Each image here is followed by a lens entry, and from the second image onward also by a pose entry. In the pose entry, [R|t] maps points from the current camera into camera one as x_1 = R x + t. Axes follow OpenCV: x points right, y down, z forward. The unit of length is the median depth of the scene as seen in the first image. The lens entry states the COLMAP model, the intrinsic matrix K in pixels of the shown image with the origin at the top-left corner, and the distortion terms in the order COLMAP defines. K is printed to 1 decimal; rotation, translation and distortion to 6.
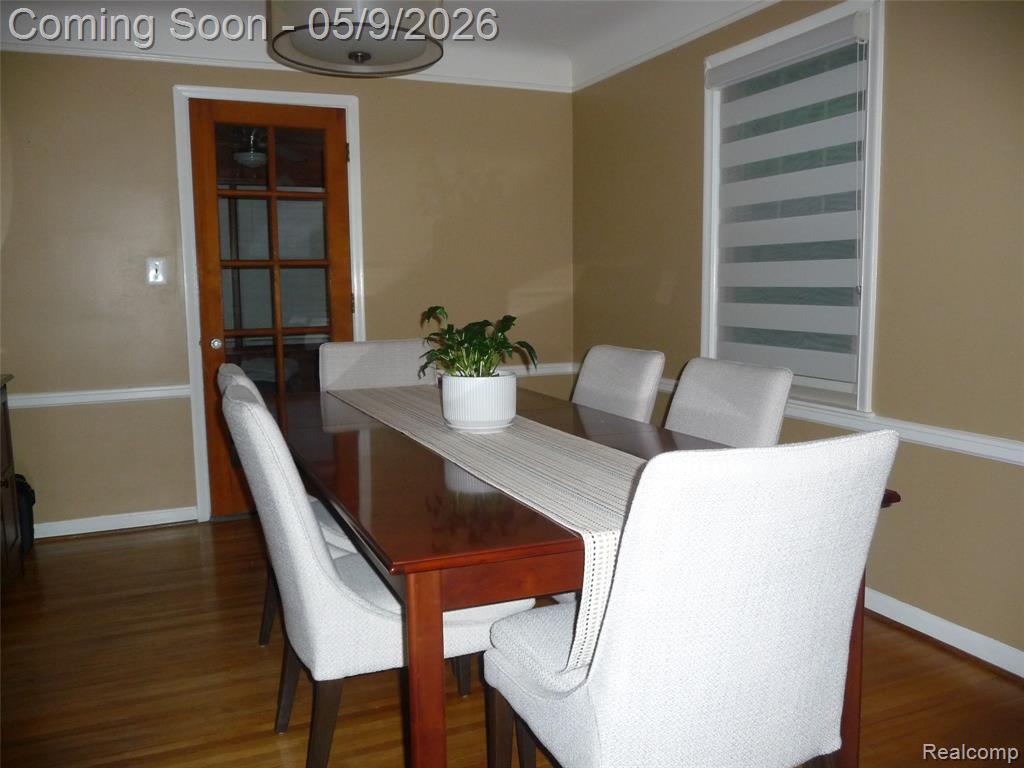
lens RADIAL K [[849.7, 0, 512.0], [0, 849.7, 385.0], [0, 0, 1]] dist [-0.044305, 0.007945]
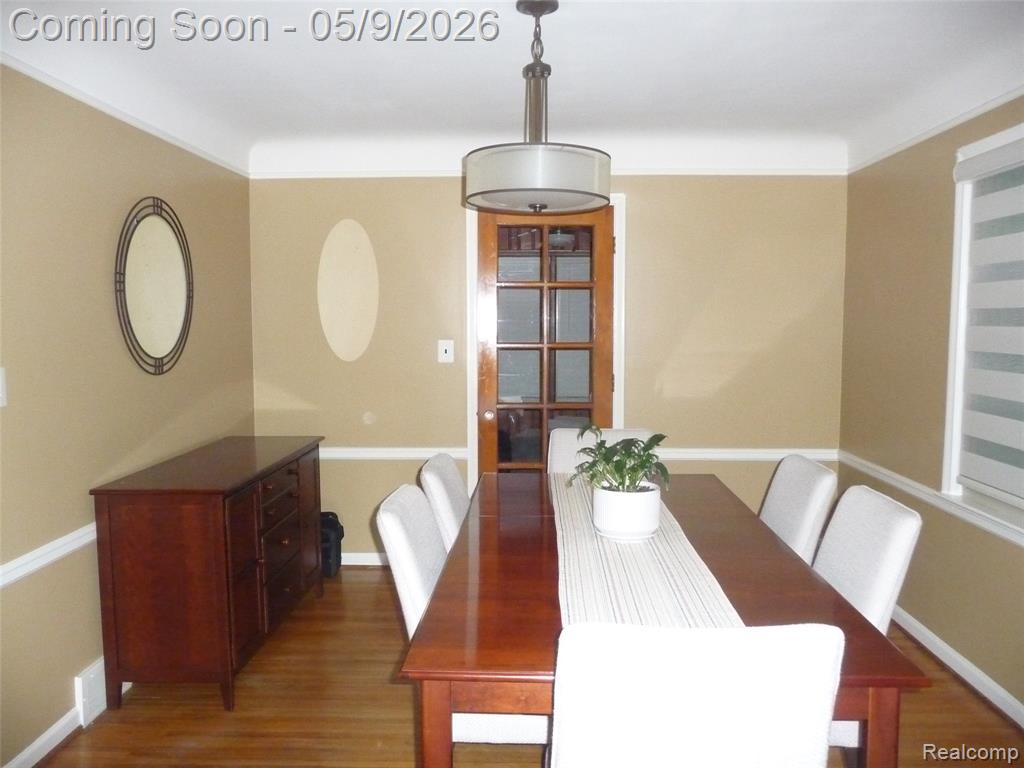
lens RADIAL K [[849.7, 0, 512.4], [0, 849.7, 384.8], [0, 0, 1]] dist [-0.044305, 0.007945]
pose [[0.905835, 0.046667, -0.421052, 0.174894], [-0.063742, 0.997613, -0.026562, -0.065485], [0.418807, 0.050899, 0.906647, -0.040283]]
